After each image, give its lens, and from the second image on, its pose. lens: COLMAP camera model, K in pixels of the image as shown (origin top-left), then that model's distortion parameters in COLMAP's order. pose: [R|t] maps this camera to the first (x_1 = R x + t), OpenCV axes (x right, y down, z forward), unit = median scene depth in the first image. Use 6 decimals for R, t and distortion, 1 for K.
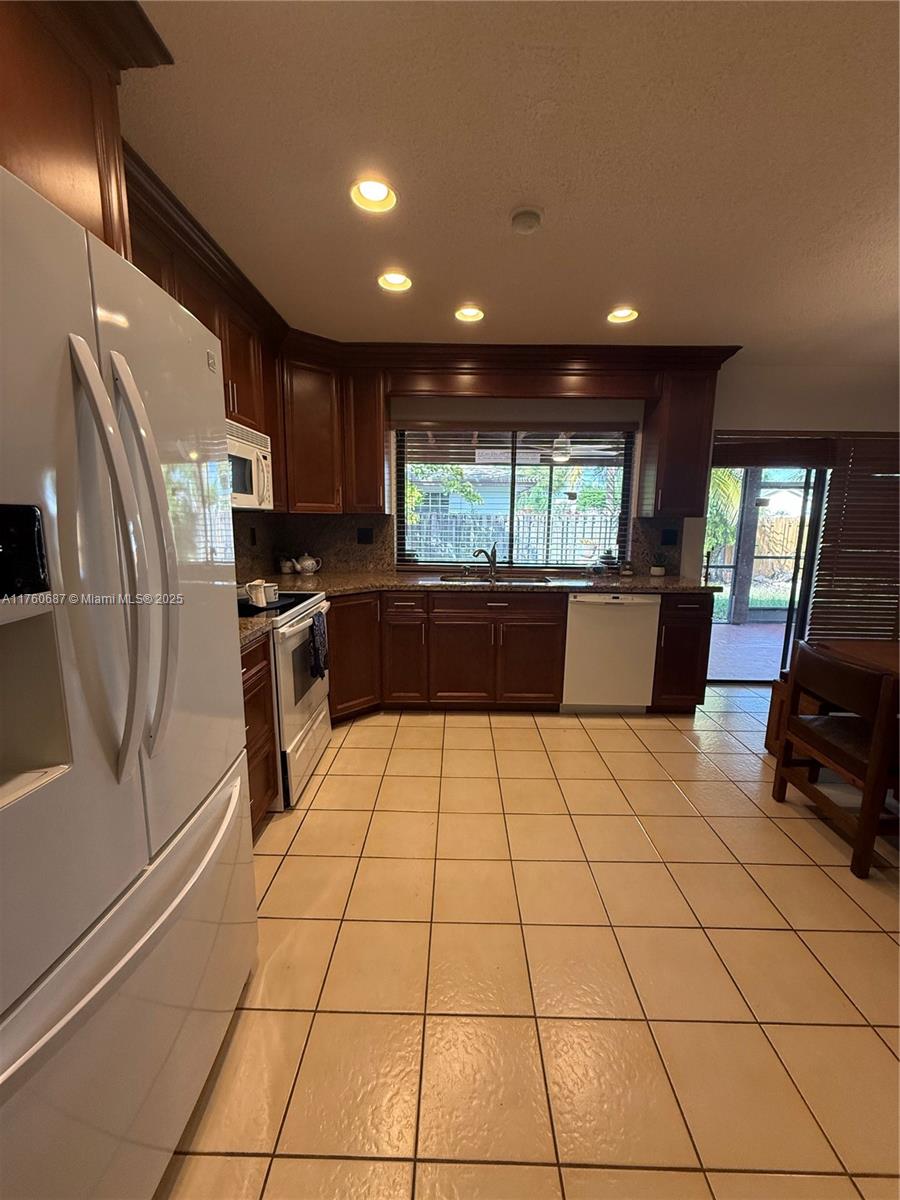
lens RADIAL K [[479.4, 0, 450.0], [0, 479.4, 597.7], [0, 0, 1]] dist [-0.001956, -0.000617]
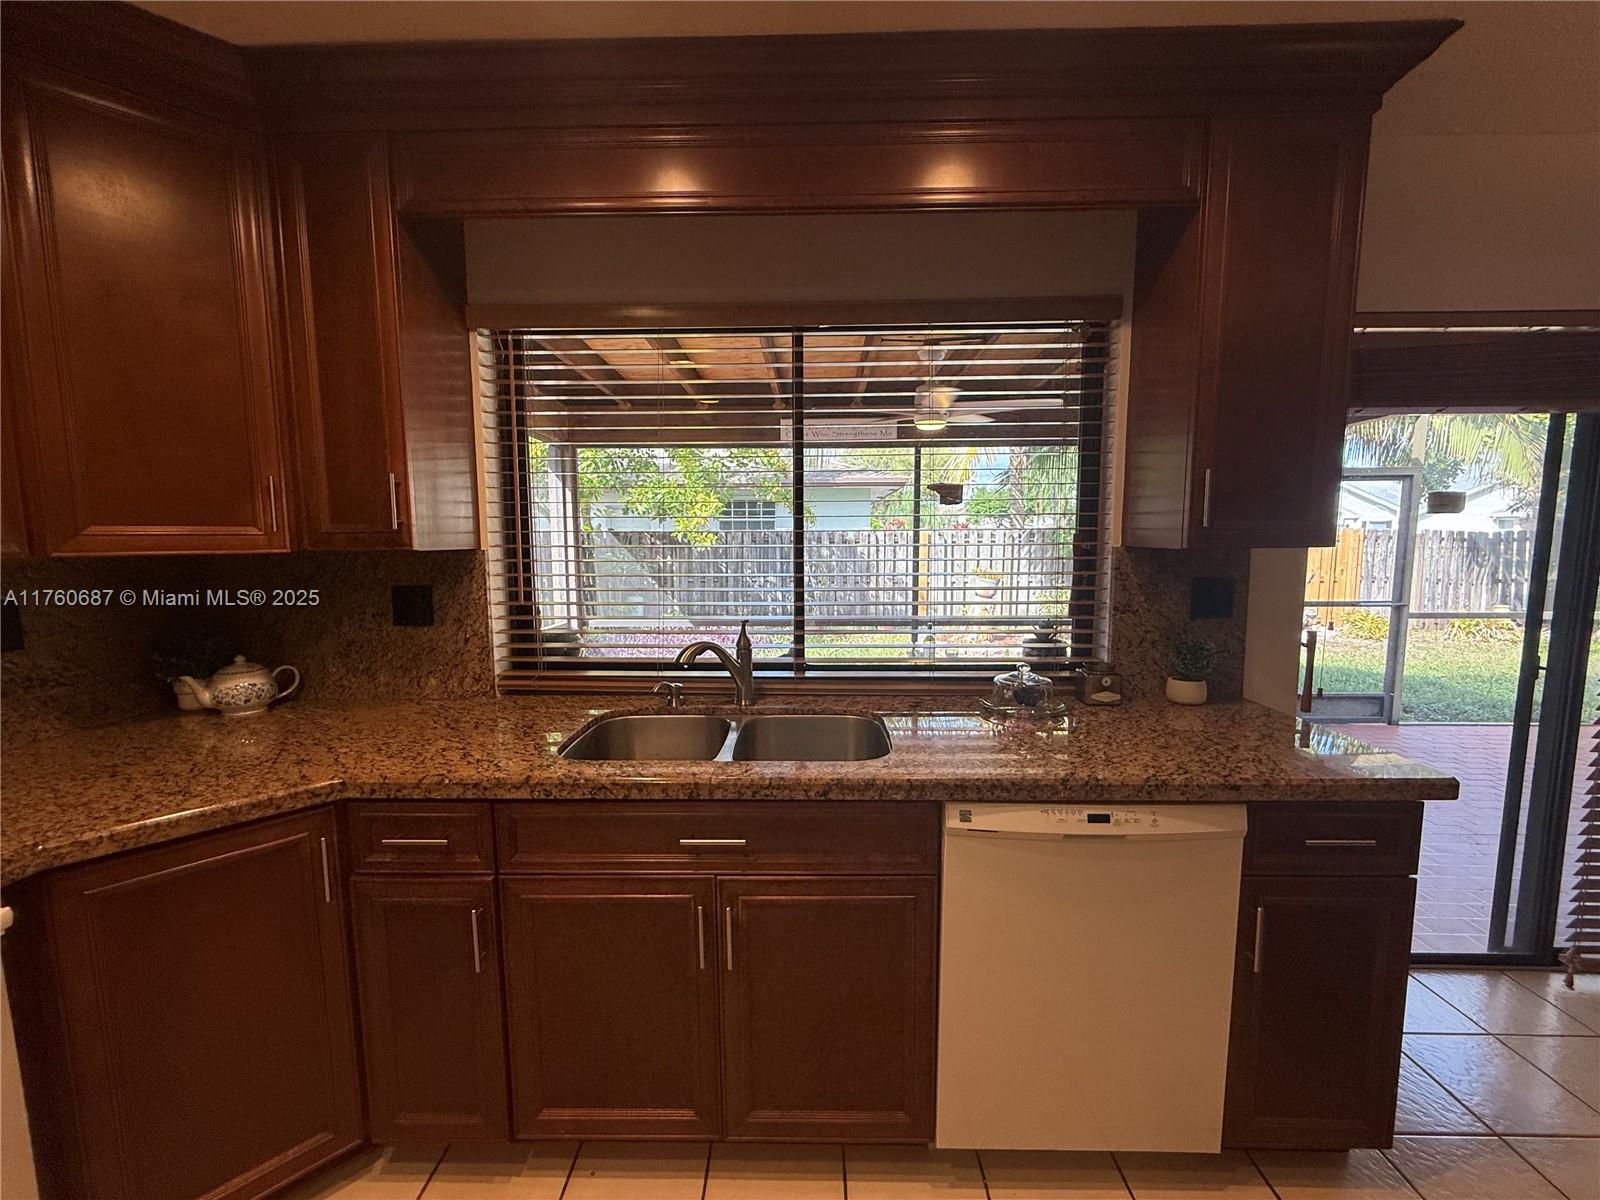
lens RADIAL K [[639.2, 0, 794.6], [0, 639.2, 598.4], [0, 0, 1]] dist [-0.001956, -0.000617]
pose [[0.999858, -0.014556, -0.008512, 0.149070], [0.013977, 0.997814, -0.064584, -0.109071], [0.009433, 0.064456, 0.997876, 0.551141]]
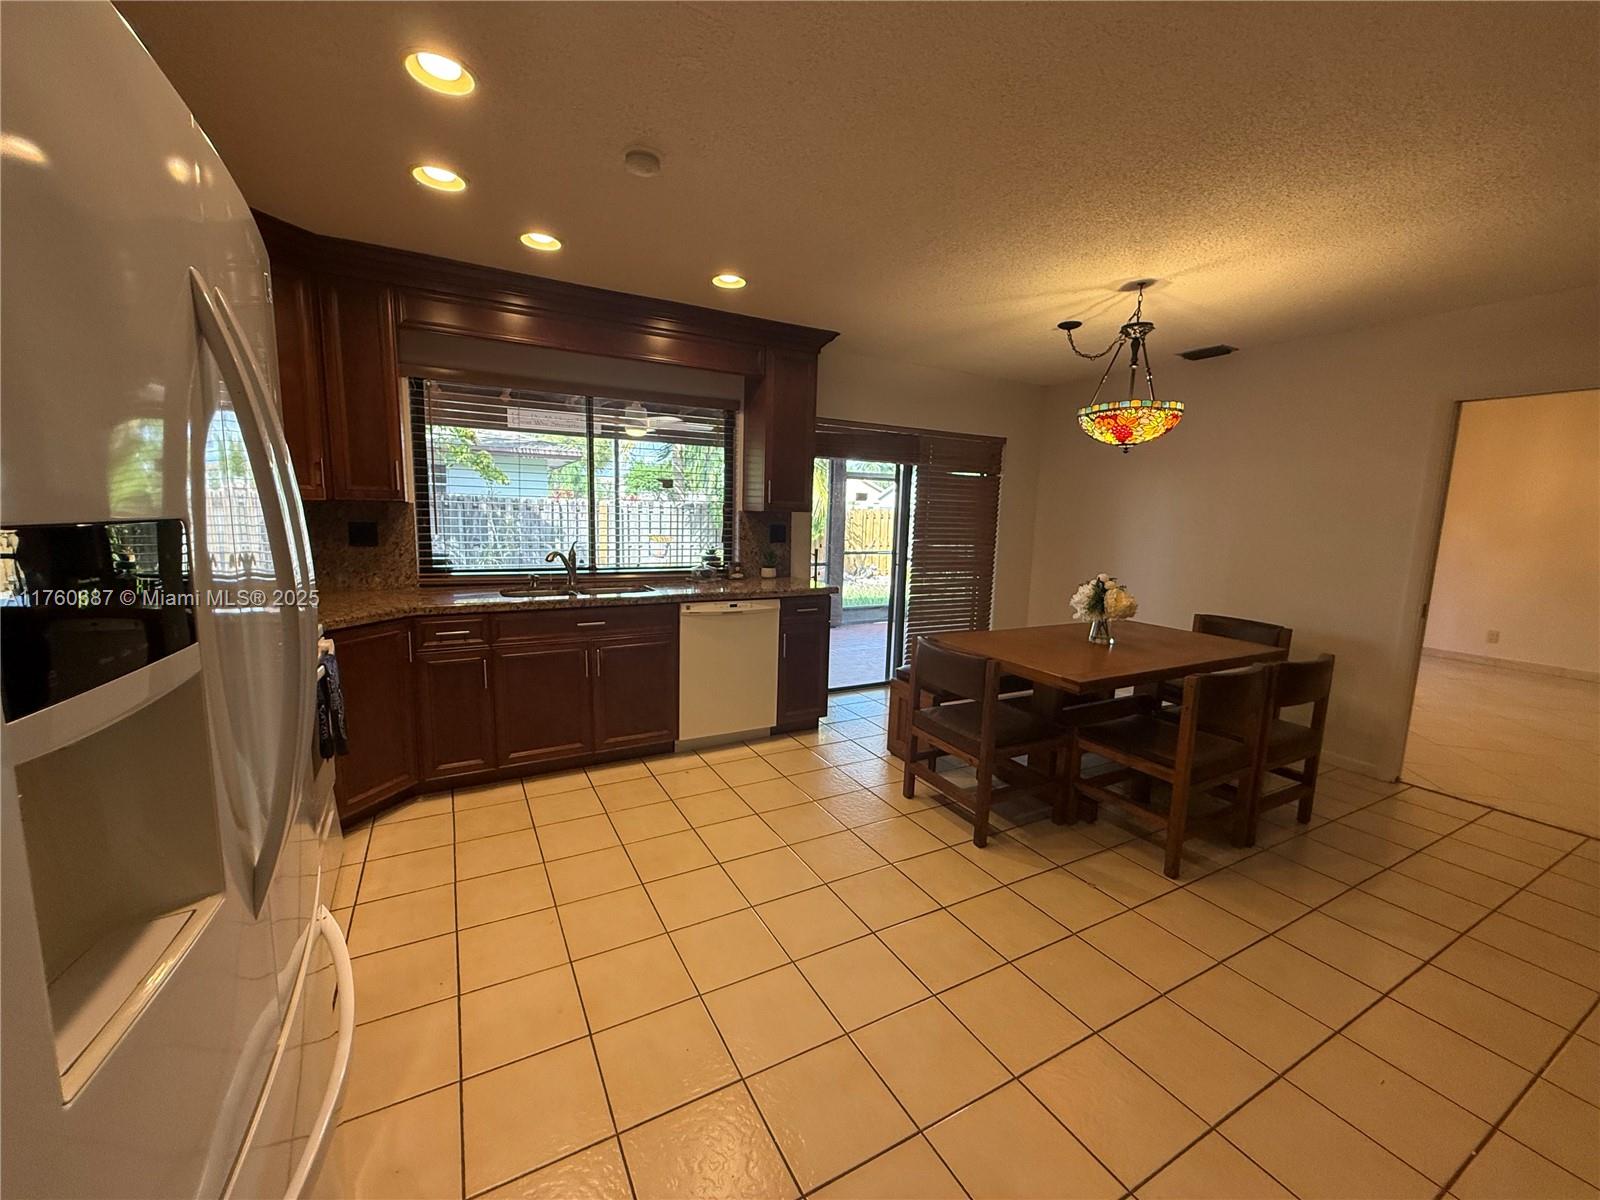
lens RADIAL K [[639.2, 0, 797.5], [0, 639.2, 601.5], [0, 0, 1]] dist [-0.001956, -0.000617]
pose [[0.869251, -0.057653, 0.490999, -0.107003], [0.064134, 0.997935, 0.003637, -0.003908], [-0.490194, 0.028328, 0.871153, -0.044313]]
